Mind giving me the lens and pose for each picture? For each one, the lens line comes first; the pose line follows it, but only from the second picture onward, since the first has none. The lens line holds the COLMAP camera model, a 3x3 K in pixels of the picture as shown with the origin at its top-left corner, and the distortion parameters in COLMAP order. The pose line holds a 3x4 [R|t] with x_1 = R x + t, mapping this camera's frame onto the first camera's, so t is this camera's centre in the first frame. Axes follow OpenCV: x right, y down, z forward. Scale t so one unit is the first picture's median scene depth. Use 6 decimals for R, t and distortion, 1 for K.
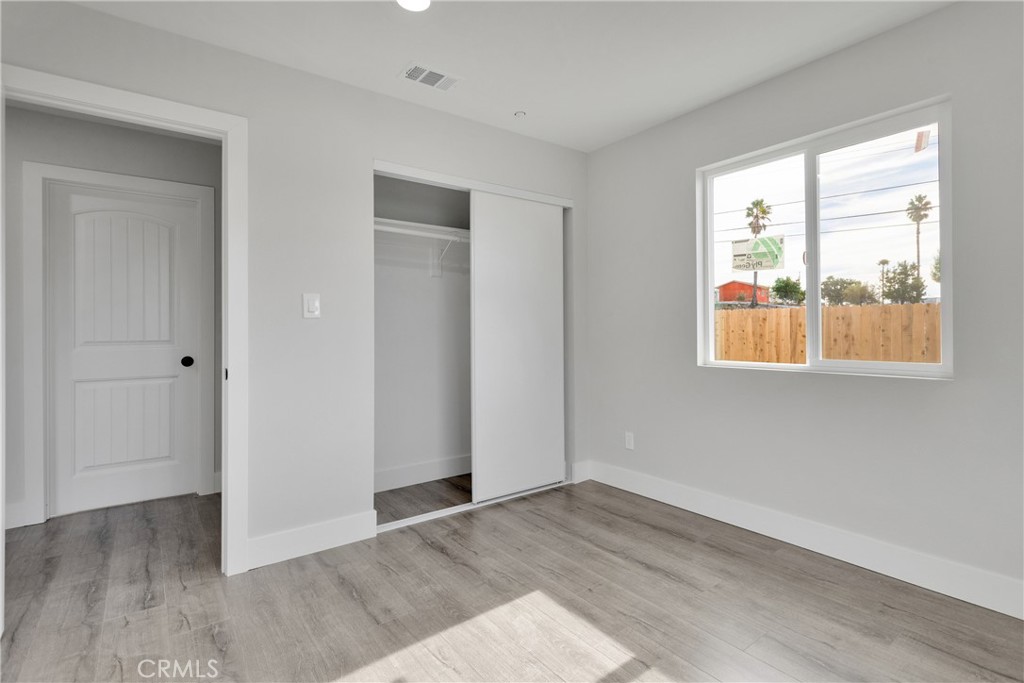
lens RADIAL K [[491.0, 0, 528.0], [0, 491.0, 328.2], [0, 0, 1]] dist [0.001512, 0.000313]
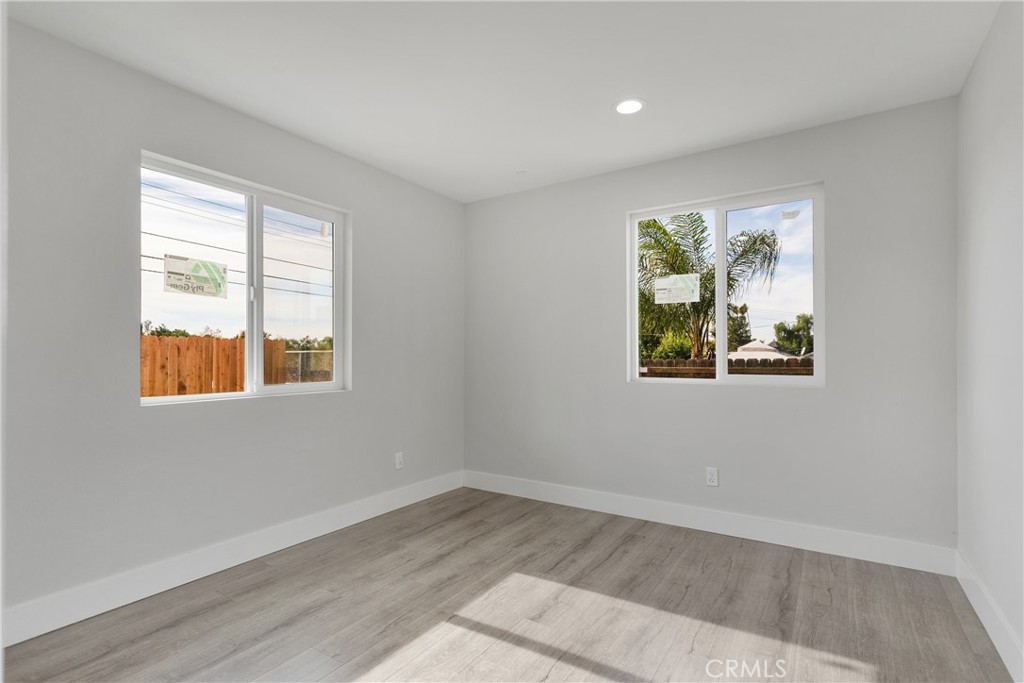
lens RADIAL K [[492.7, 0, 519.6], [0, 492.7, 354.6], [0, 0, 1]] dist [0.001193, 0.000634]
pose [[-0.338516, 0.012536, 0.940877, -0.625153], [-0.000593, 0.999908, -0.013536, 0.007199], [-0.940960, -0.005140, -0.338478, 0.760251]]
